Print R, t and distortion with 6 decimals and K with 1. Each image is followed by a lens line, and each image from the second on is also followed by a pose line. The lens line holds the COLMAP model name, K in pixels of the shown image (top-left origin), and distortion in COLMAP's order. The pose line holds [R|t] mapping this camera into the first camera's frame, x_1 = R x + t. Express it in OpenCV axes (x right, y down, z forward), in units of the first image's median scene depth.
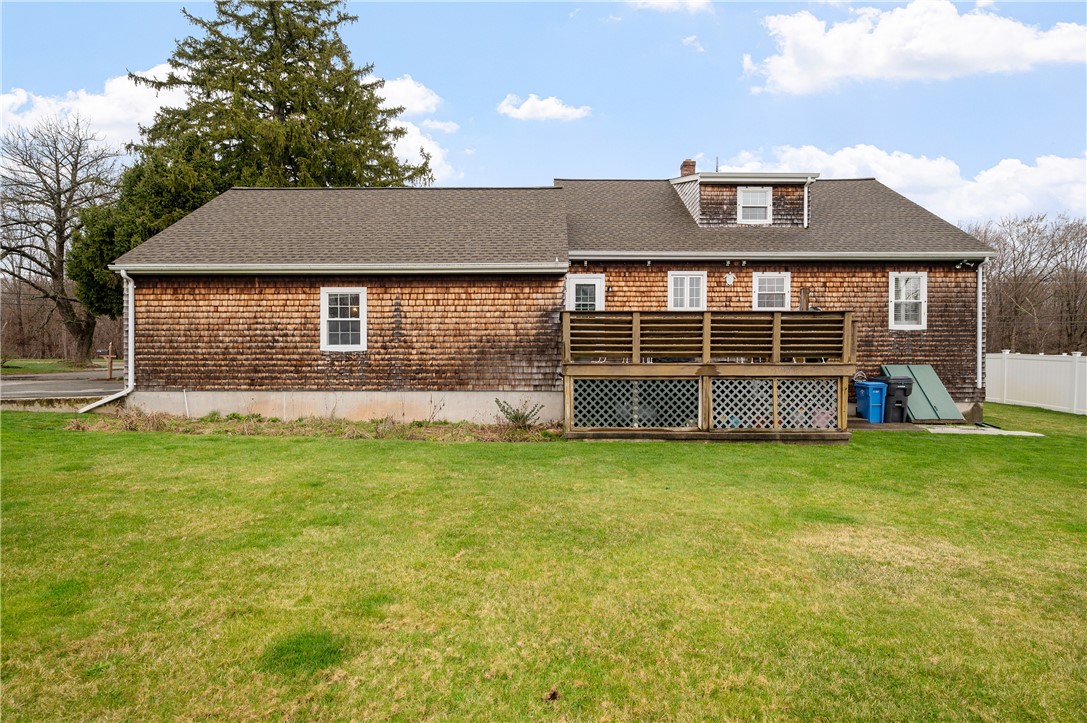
lens RADIAL K [[501.4, 0, 543.1], [0, 501.4, 367.3], [0, 0, 1]] dist [-0.002321, 0.000148]
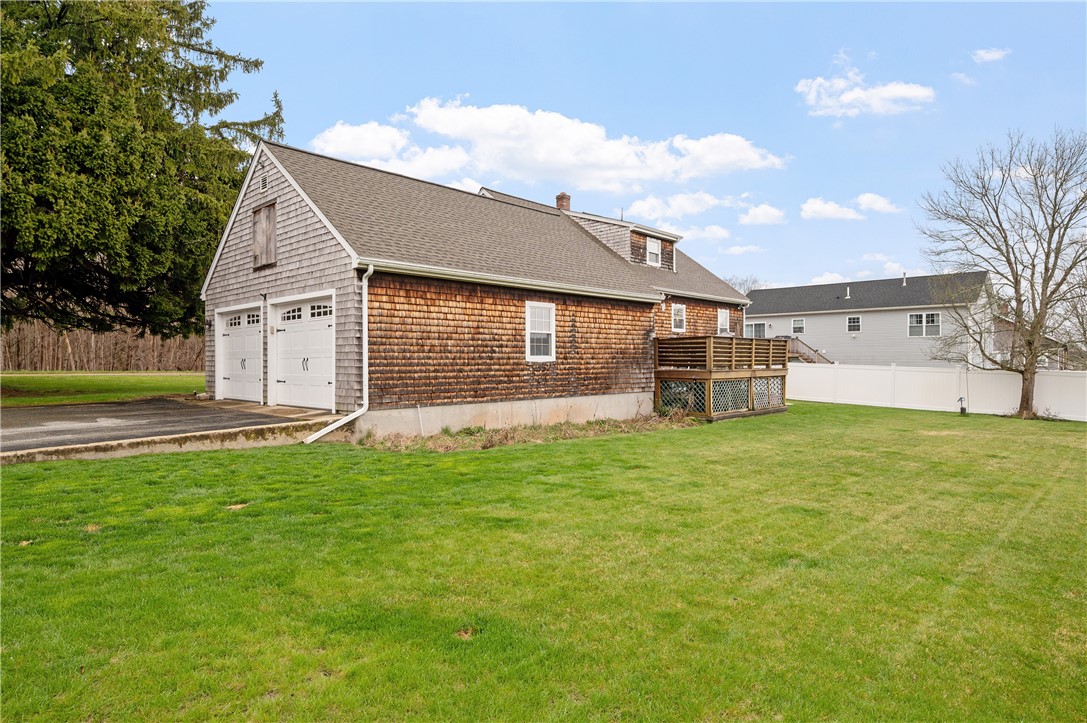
lens RADIAL K [[612.4, 0, 543.9], [0, 612.4, 361.5], [0, 0, 1]] dist [0.001459, 0.000265]
pose [[0.687525, -0.002862, 0.726155, -1.348111], [0.007143, 0.999971, -0.002822, -0.028687], [-0.726125, 0.007127, 0.687525, 0.091659]]
